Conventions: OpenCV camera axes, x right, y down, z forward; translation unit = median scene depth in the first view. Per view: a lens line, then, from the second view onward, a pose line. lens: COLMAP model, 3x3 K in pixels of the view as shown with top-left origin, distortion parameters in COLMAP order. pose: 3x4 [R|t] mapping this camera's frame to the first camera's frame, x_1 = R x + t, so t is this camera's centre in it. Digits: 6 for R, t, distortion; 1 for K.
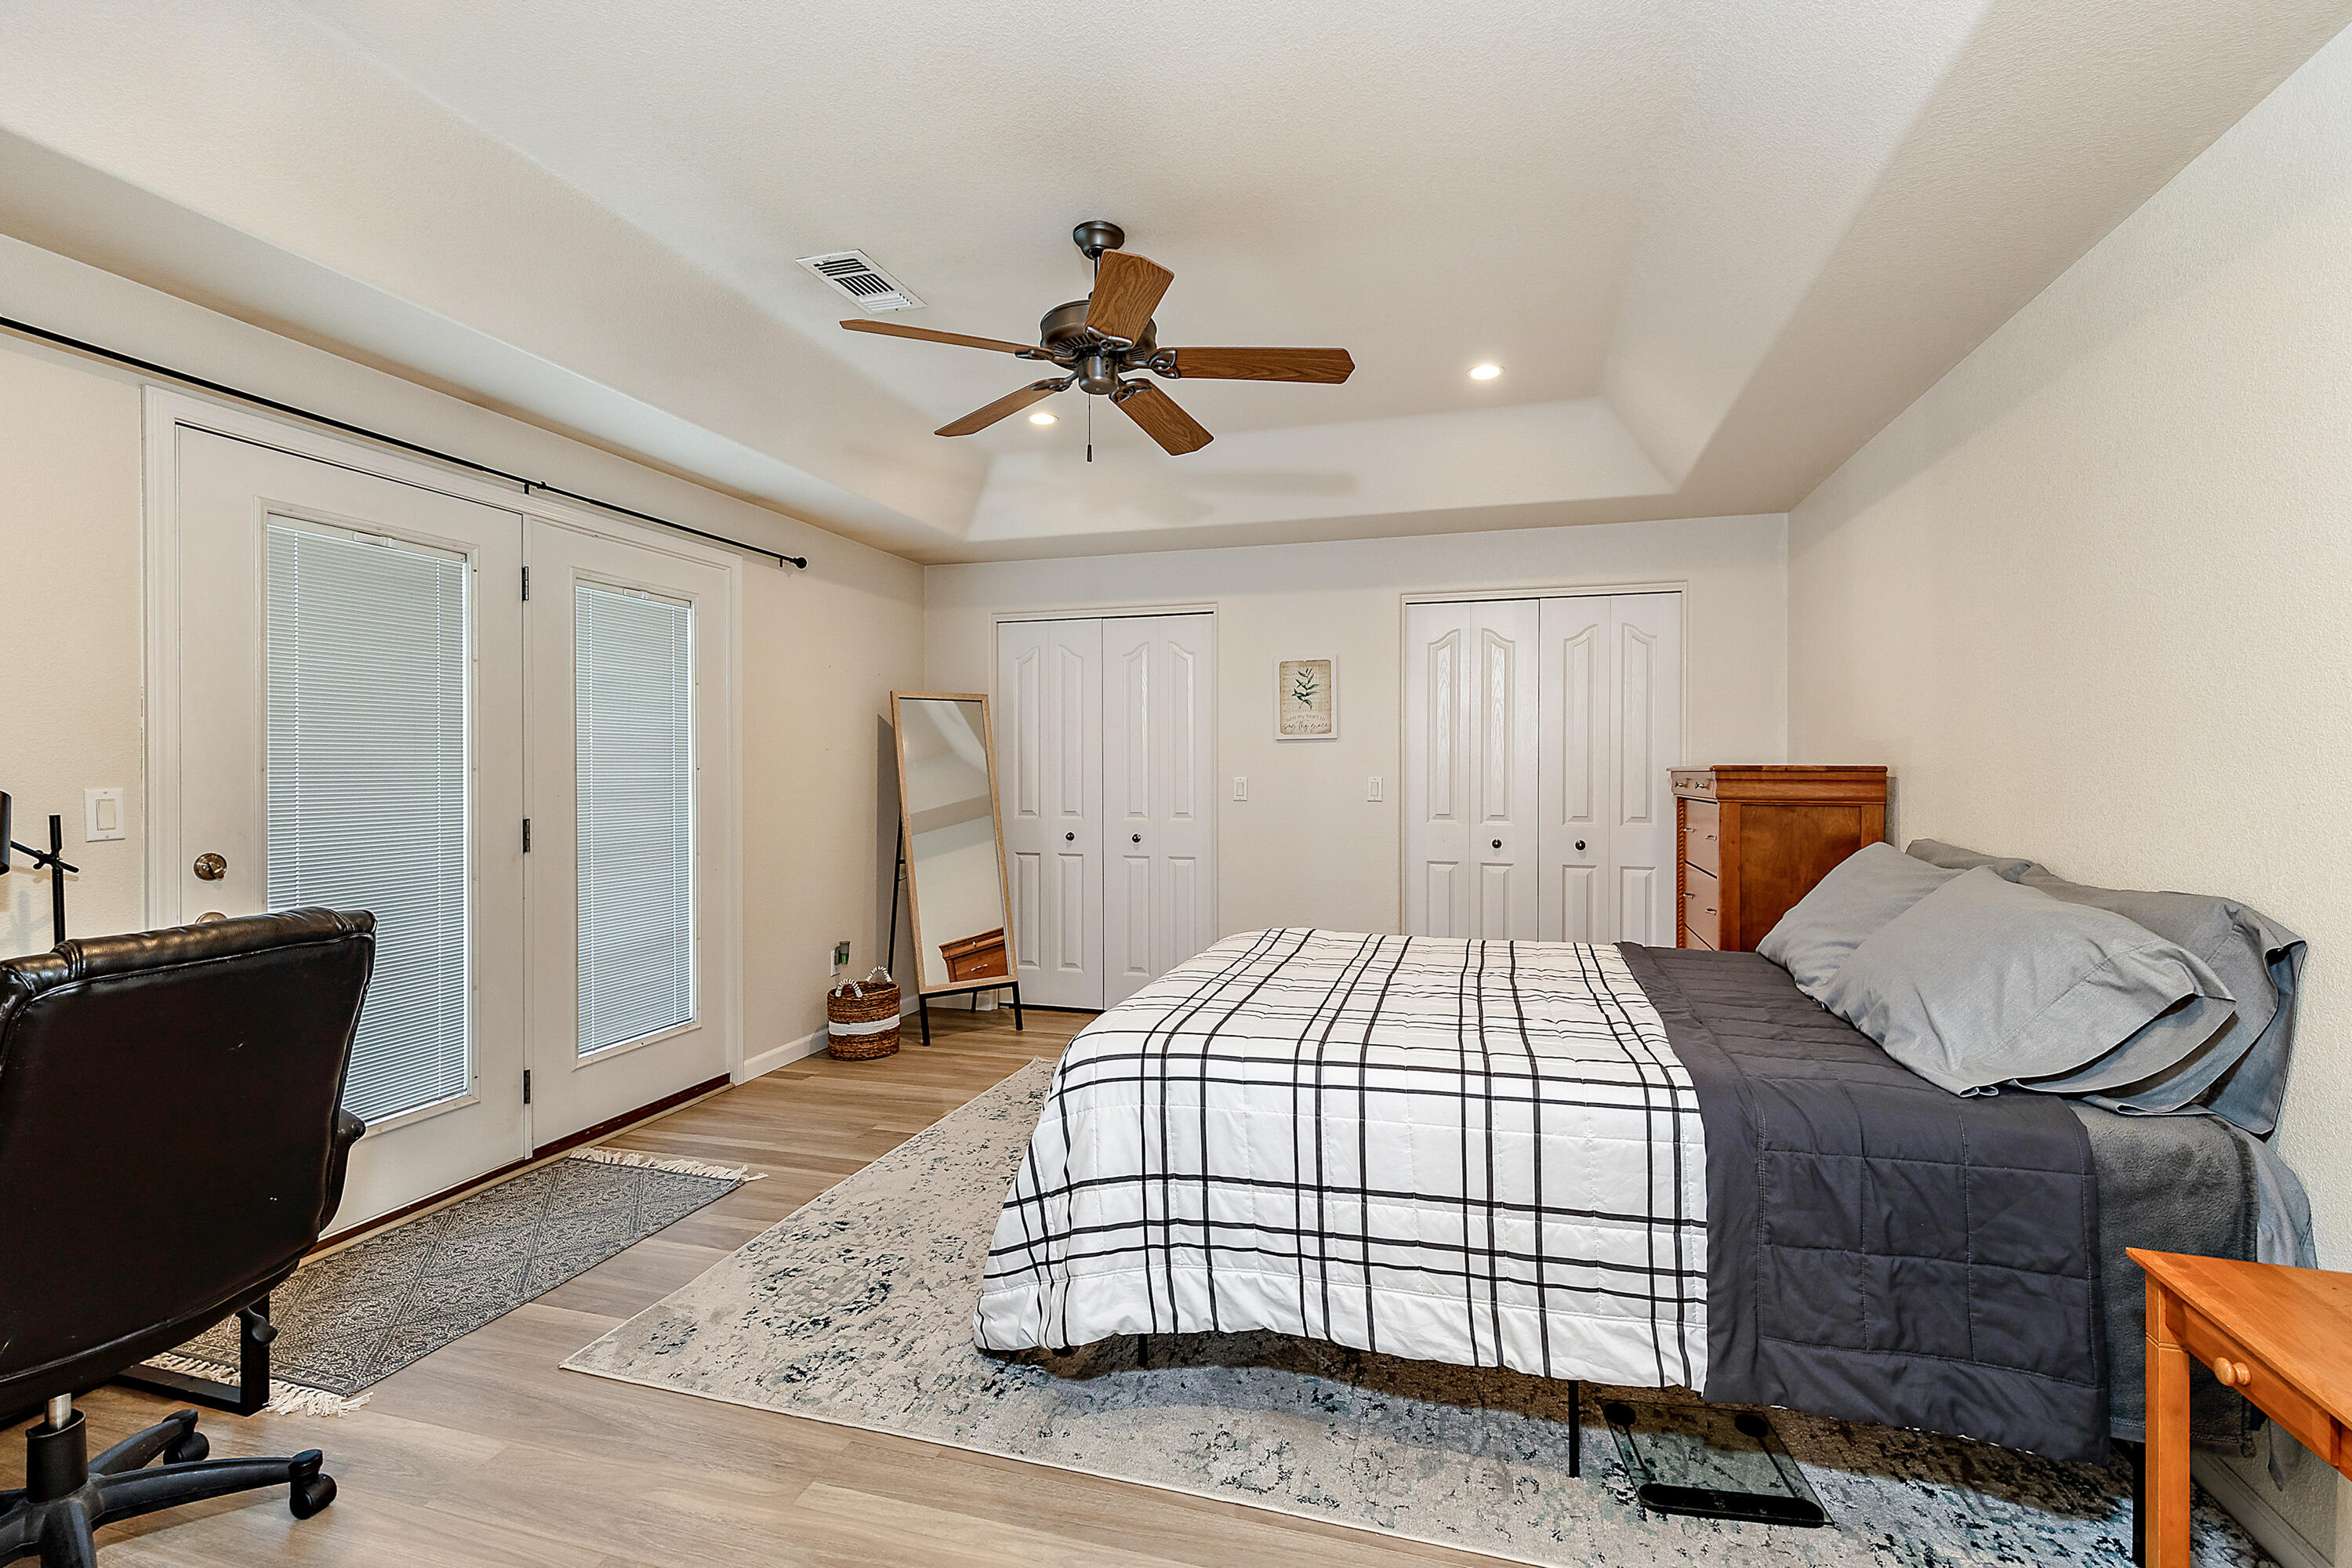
lens RADIAL K [[1089.6, 0, 1179.1], [0, 1089.6, 774.2], [0, 0, 1]] dist [0.007749, -0.000568]
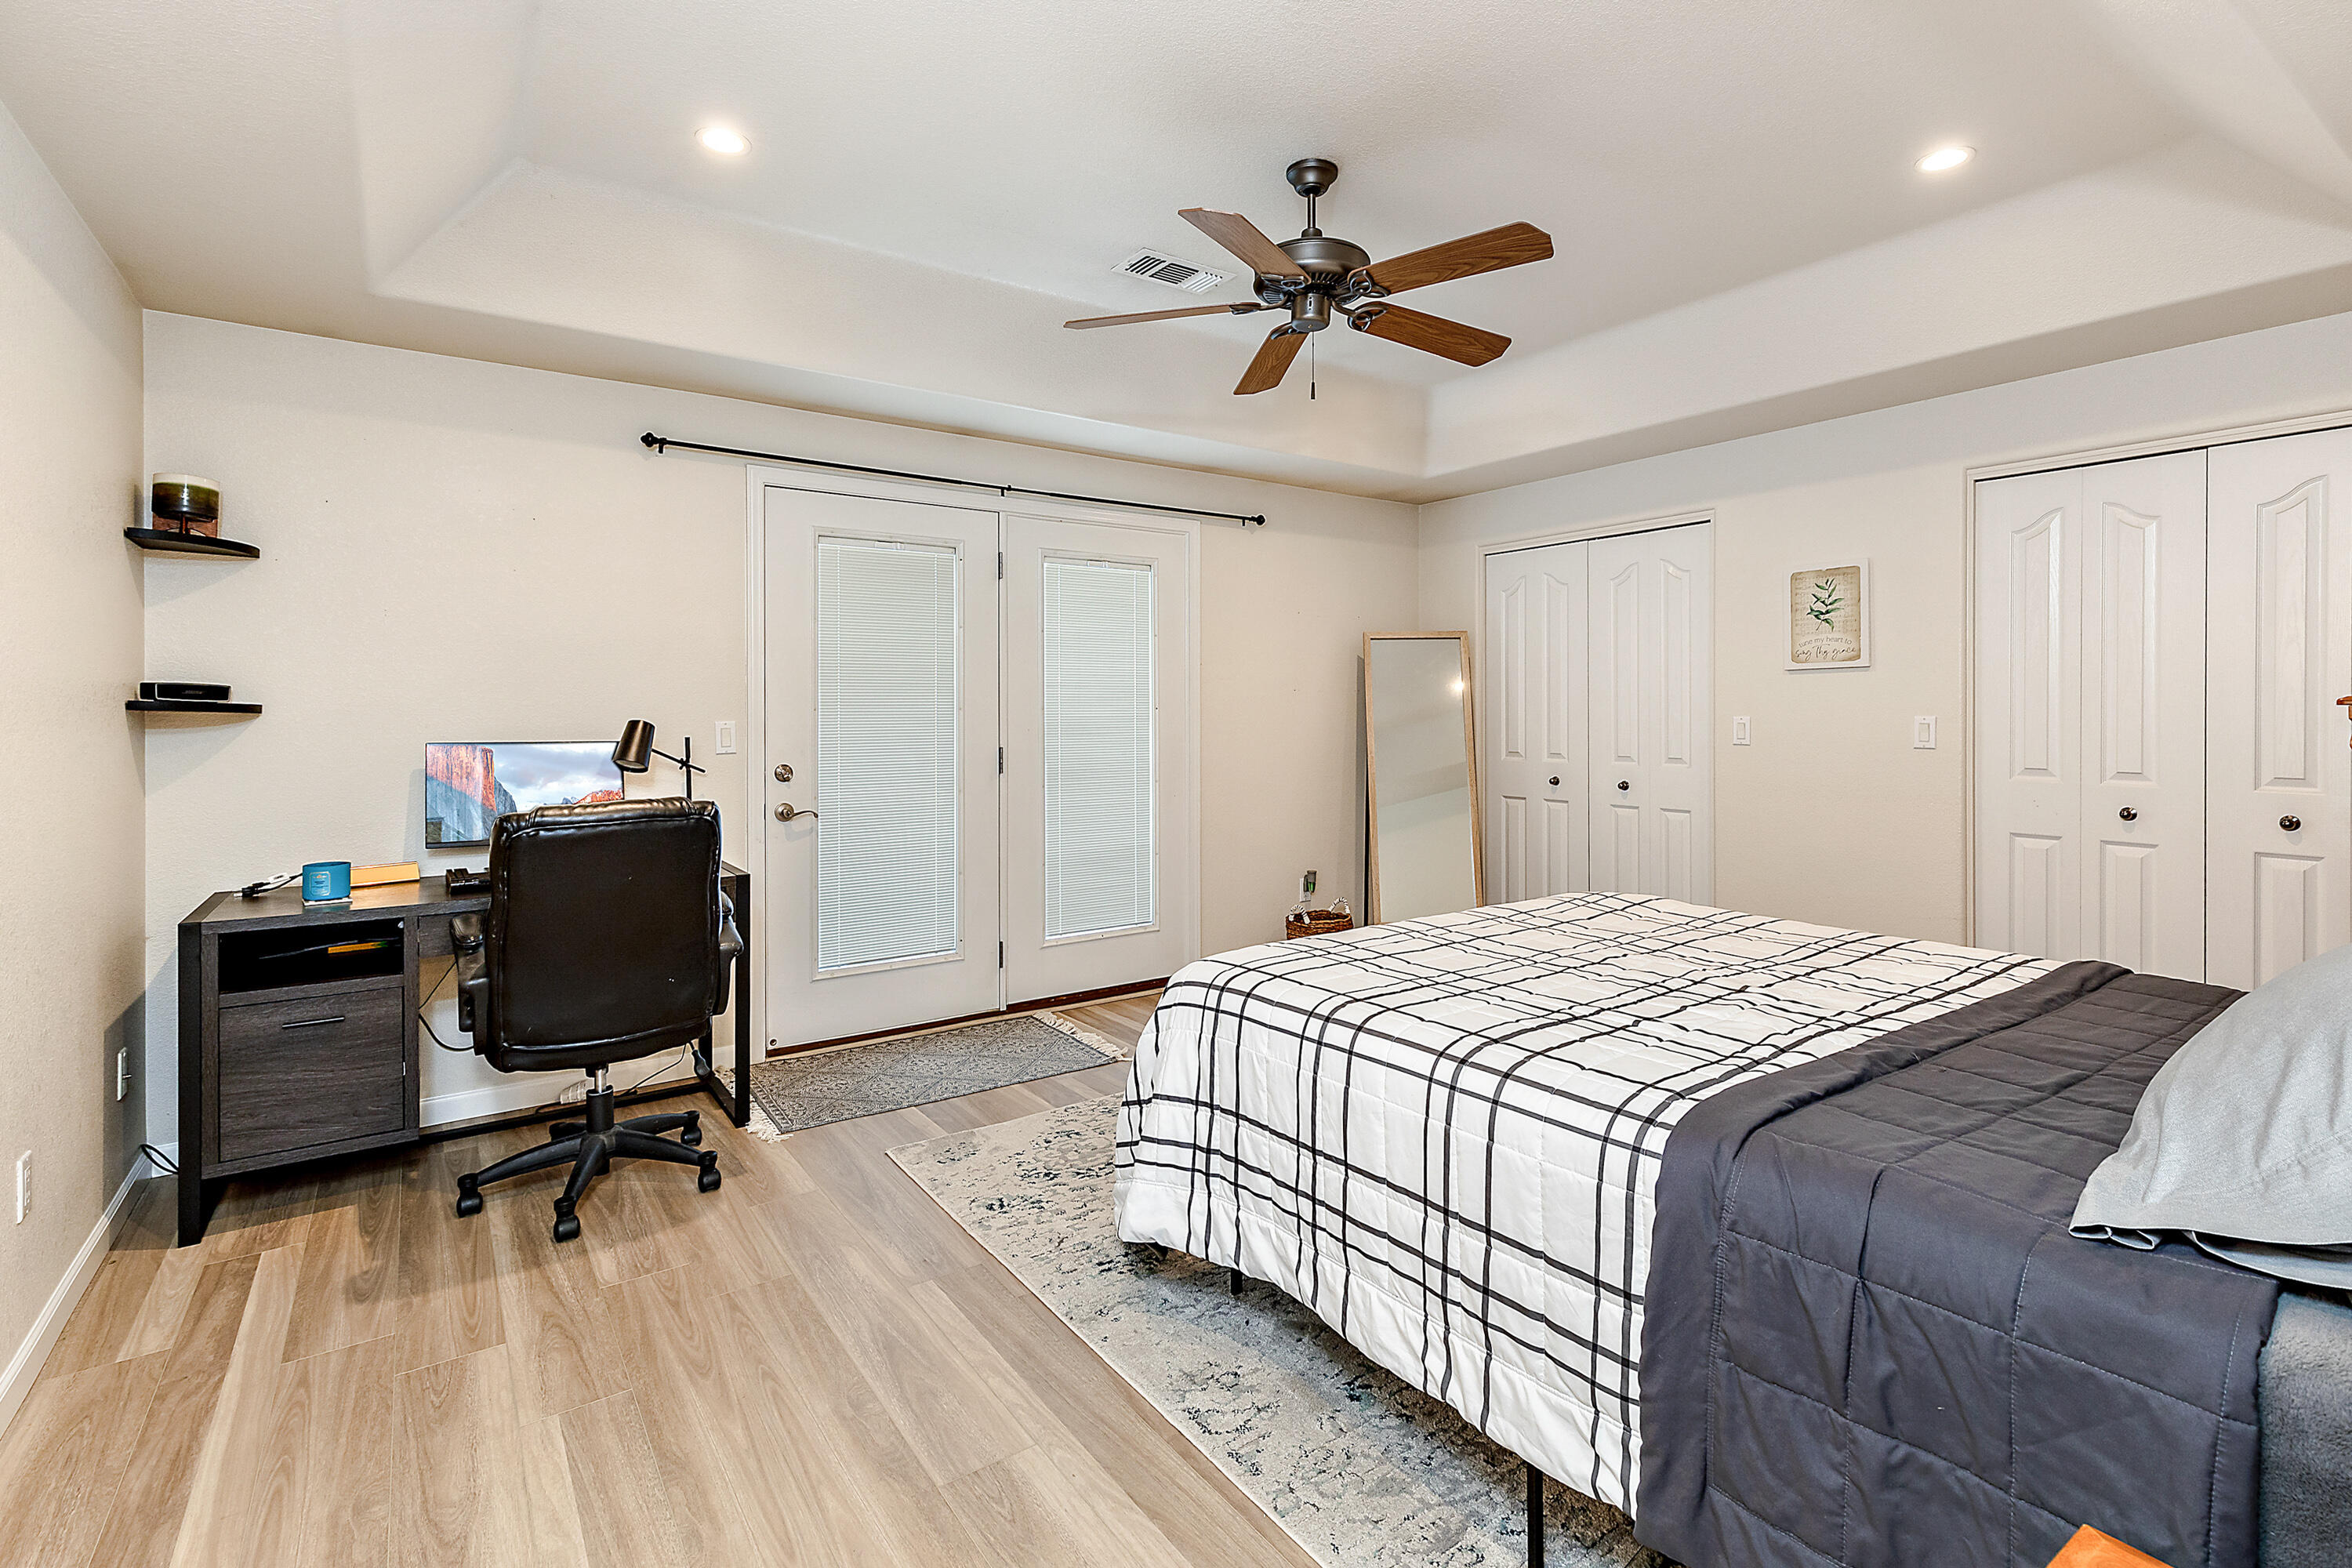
lens RADIAL K [[1098.8, 0, 1151.2], [0, 1098.8, 711.7], [0, 0, 1]] dist [0.003489, -0.000276]
pose [[0.777113, -0.002101, -0.629357, 0.600348], [0.000245, 0.999995, -0.003035, 0.004421], [0.629361, 0.002204, 0.777110, 0.170352]]
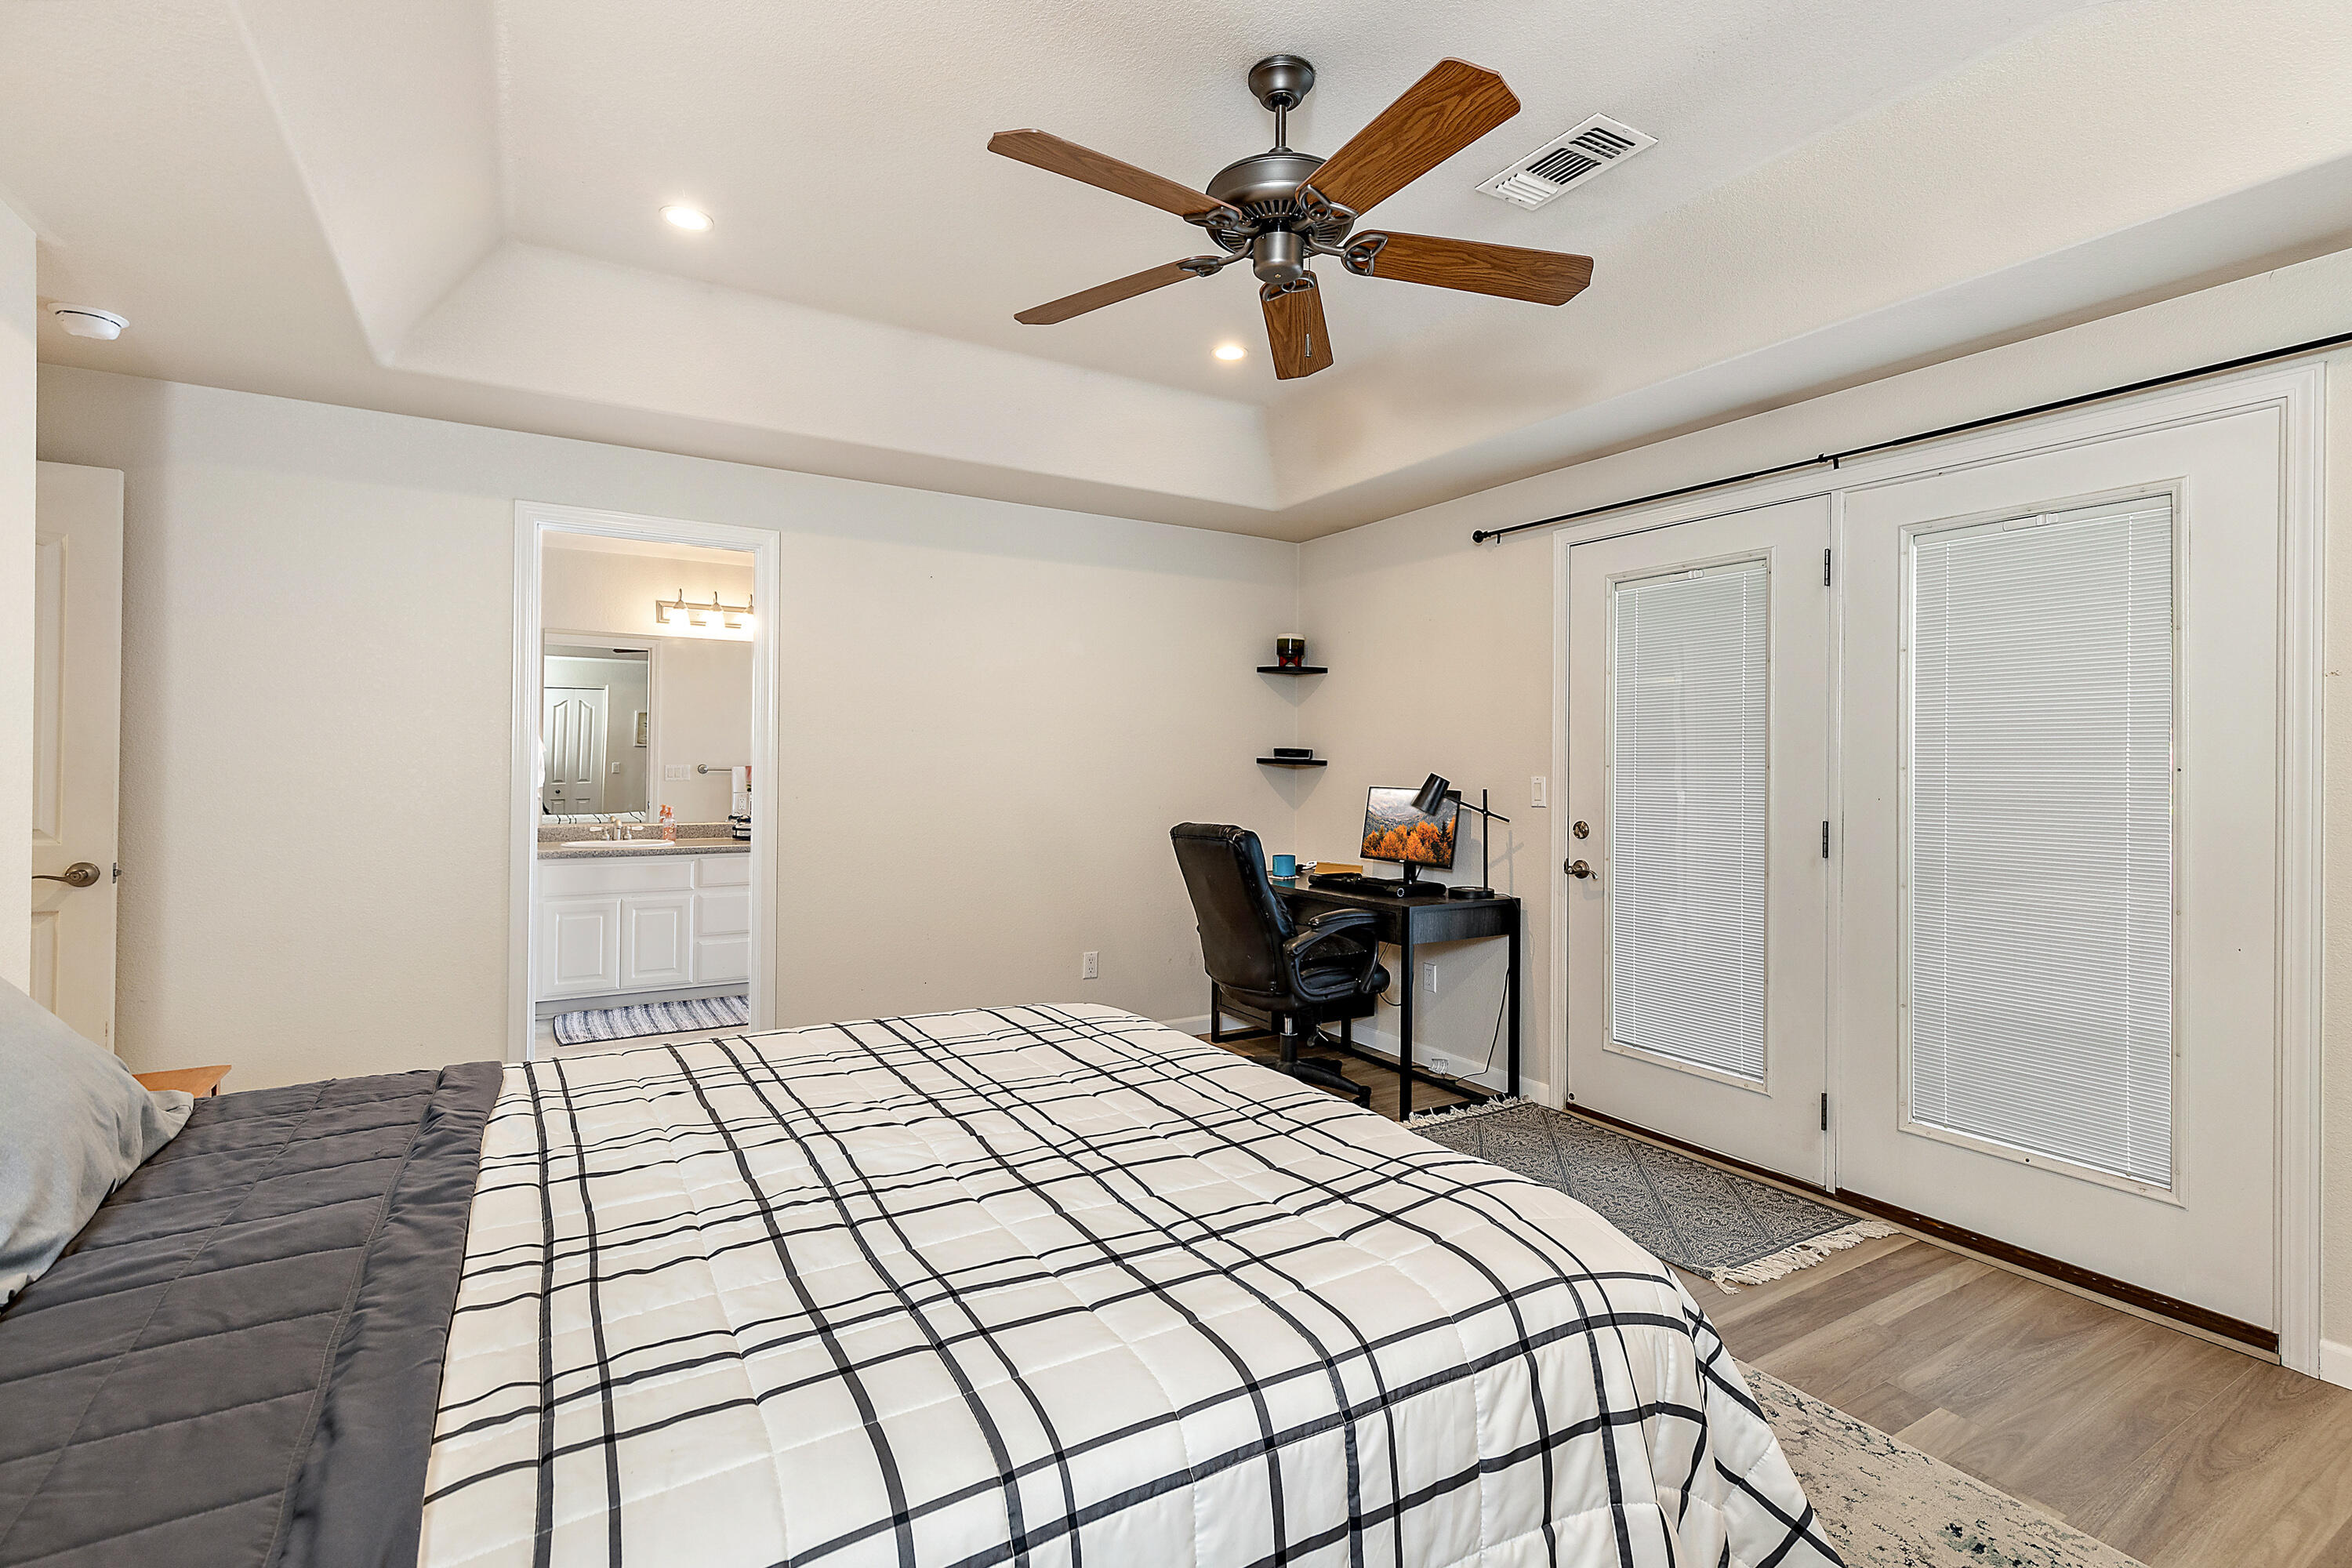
lens RADIAL K [[1074.4, 0, 1180.8], [0, 1074.4, 747.6], [0, 0, 1]] dist [0.001767, -0.000290]
pose [[-0.677935, -0.016067, -0.734946, 0.739696], [-0.011022, 0.999871, -0.011692, -0.007550], [0.735039, 0.000174, -0.678024, 2.024822]]
